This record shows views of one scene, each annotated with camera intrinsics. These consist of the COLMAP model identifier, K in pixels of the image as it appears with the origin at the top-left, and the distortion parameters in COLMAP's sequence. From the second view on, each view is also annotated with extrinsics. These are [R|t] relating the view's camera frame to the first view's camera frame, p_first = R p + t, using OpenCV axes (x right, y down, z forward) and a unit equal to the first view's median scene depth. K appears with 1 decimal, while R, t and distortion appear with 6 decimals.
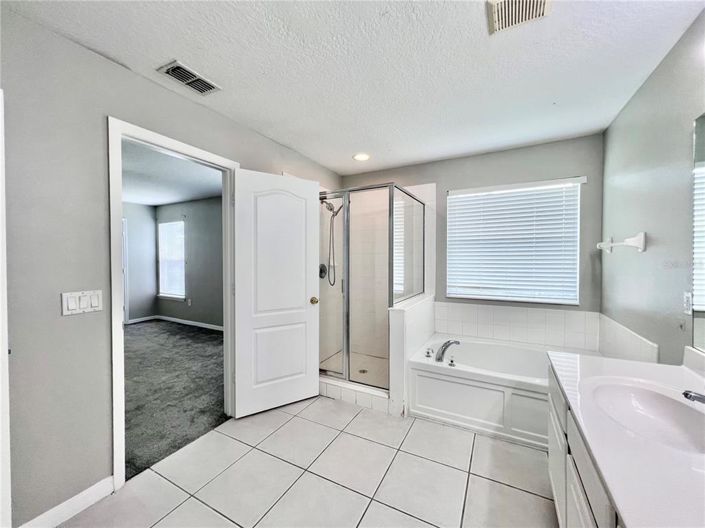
lens RADIAL K [[283.2, 0, 352.5], [0, 283.2, 264.0], [0, 0, 1]] dist [-0.000512, -0.000091]
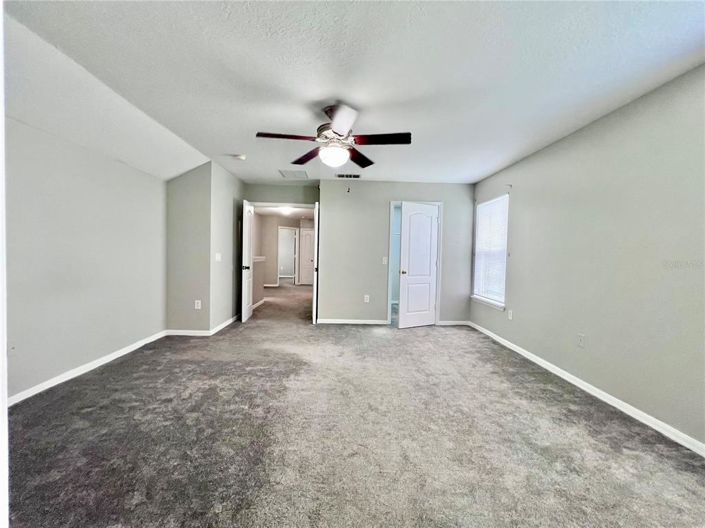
lens RADIAL K [[283.2, 0, 352.5], [0, 283.2, 264.0], [0, 0, 1]] dist [-0.000512, -0.000091]
pose [[0.500485, 0.034277, -0.865066, -0.192847], [-0.037453, 0.999138, 0.017920, 0.021066], [0.864934, 0.023431, 0.501338, 0.346977]]
